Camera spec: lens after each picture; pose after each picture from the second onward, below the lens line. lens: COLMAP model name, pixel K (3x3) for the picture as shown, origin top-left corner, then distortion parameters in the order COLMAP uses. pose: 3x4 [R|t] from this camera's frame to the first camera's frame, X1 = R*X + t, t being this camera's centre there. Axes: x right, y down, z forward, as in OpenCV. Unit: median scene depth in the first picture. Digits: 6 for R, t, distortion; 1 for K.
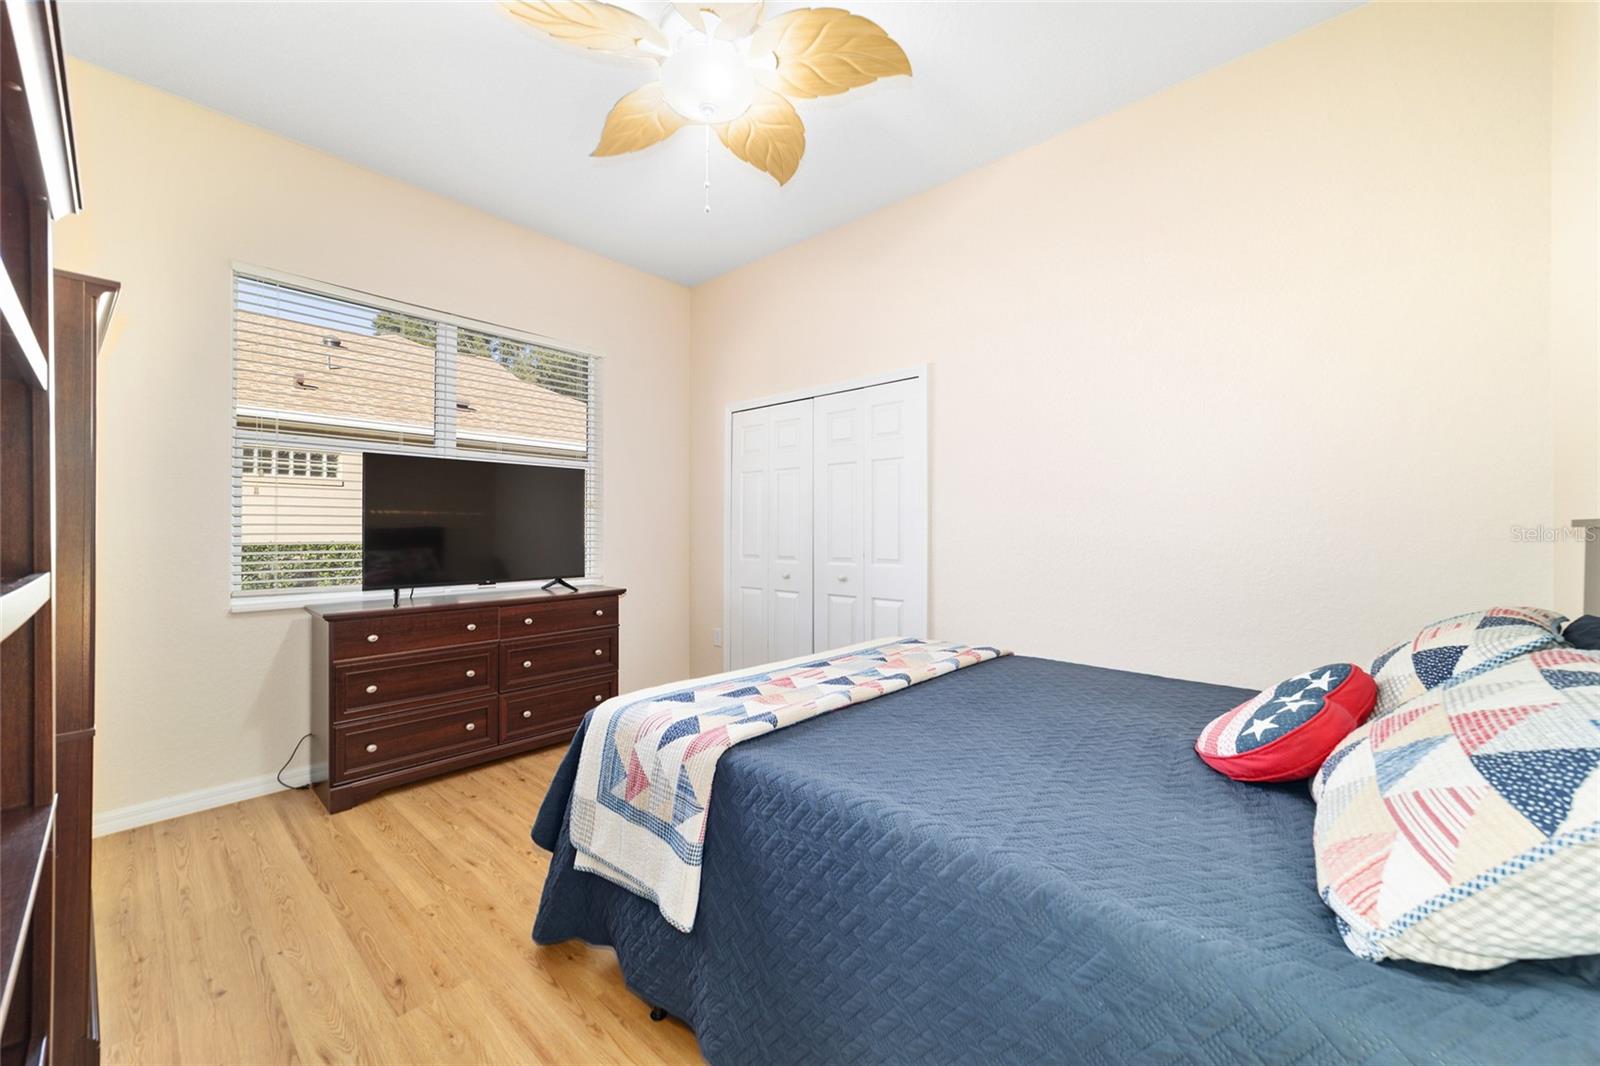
lens RADIAL K [[614.5, 0, 793.2], [0, 614.5, 526.5], [0, 0, 1]] dist [-0.017742, 0.006352]
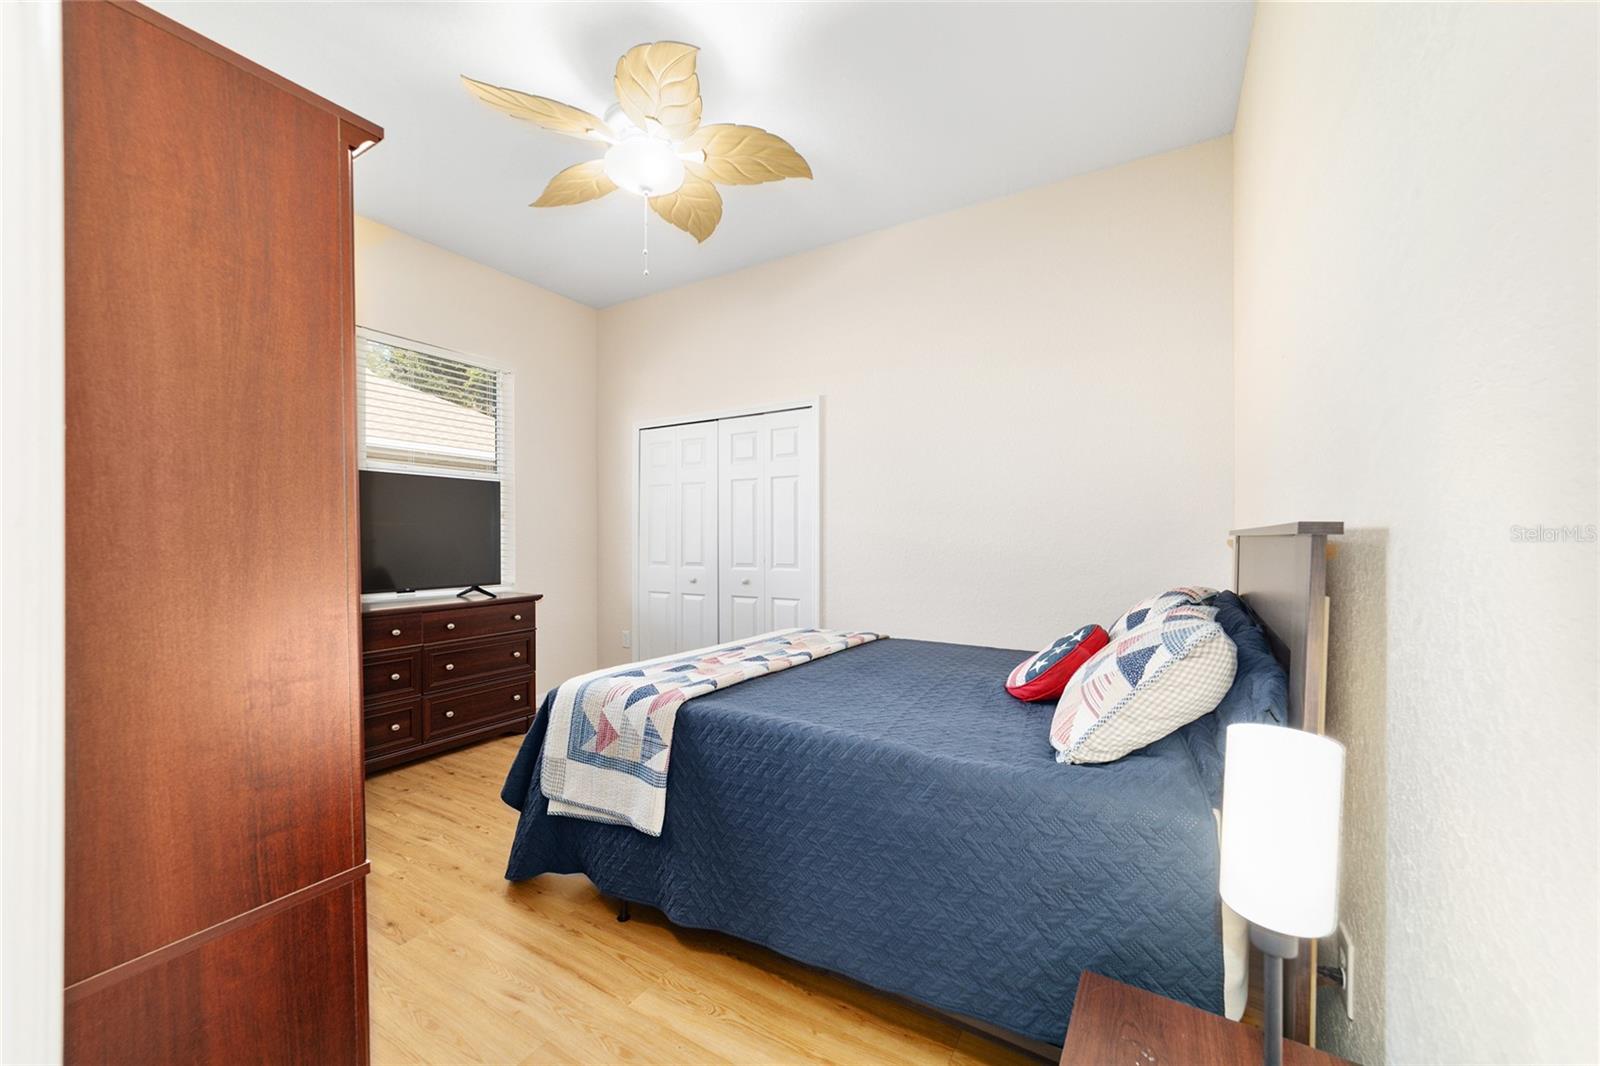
lens RADIAL K [[614.5, 0, 790.7], [0, 614.5, 543.7], [0, 0, 1]] dist [-0.017742, 0.006352]
pose [[0.983559, -0.004341, 0.180534, -0.099006], [0.001798, 0.999897, 0.014250, -0.002505], [-0.180577, -0.013691, 0.983466, -0.300430]]
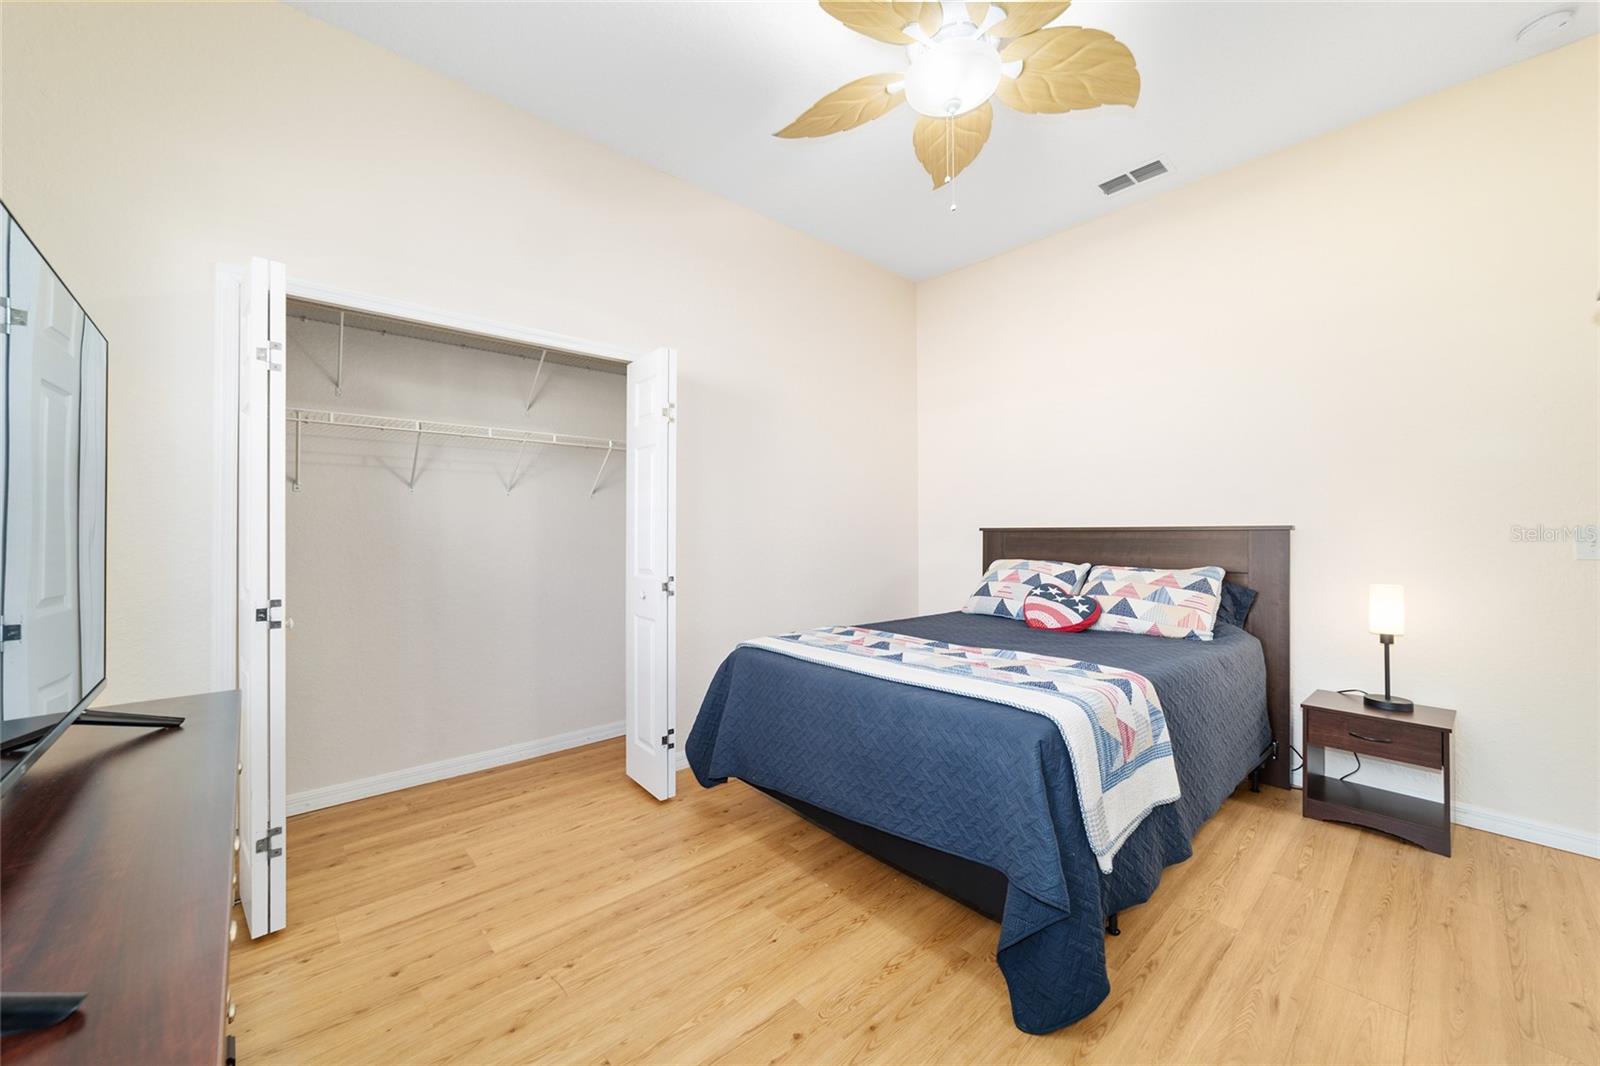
lens RADIAL K [[614.5, 0, 791.4], [0, 614.5, 527.0], [0, 0, 1]] dist [-0.017742, 0.006352]
pose [[0.100631, 0.002736, 0.994920, -1.436322], [-0.015499, 0.999879, -0.001182, 0.000033], [-0.994803, -0.015301, 0.100661, 1.461190]]
